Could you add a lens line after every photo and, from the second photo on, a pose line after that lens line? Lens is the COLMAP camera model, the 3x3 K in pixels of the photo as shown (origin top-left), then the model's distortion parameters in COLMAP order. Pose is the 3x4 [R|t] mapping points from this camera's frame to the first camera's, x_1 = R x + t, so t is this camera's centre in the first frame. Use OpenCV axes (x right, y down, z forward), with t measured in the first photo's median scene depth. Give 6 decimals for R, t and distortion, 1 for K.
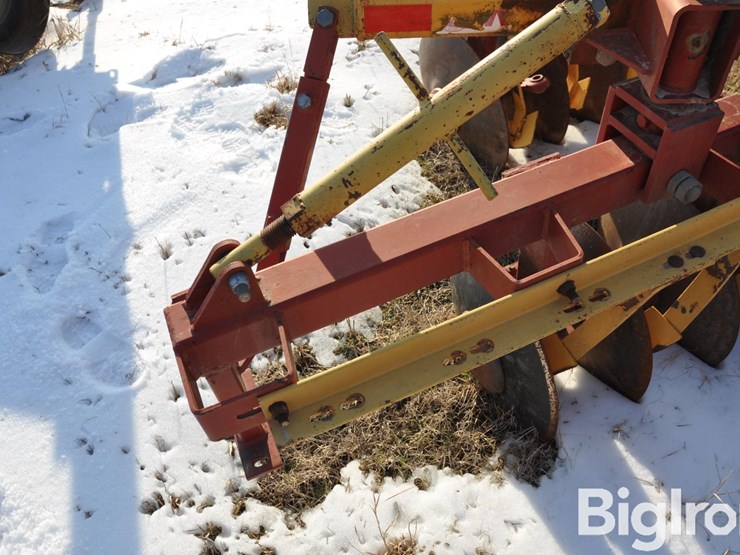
lens RADIAL K [[686.7, 0, 365.0], [0, 686.7, 275.1], [0, 0, 1]] dist [-0.136083, 0.144723]
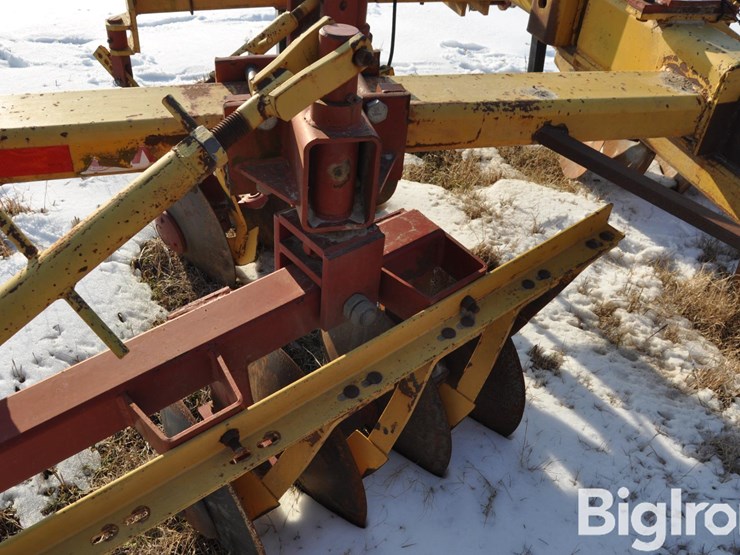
lens RADIAL K [[686.7, 0, 365.0], [0, 686.7, 275.1], [0, 0, 1]] dist [-0.136083, 0.144723]
pose [[0.965819, -0.079265, 0.246801, 0.238068], [0.109671, 0.987640, -0.111981, -0.068874], [-0.234875, 0.135220, 0.962574, 0.026212]]
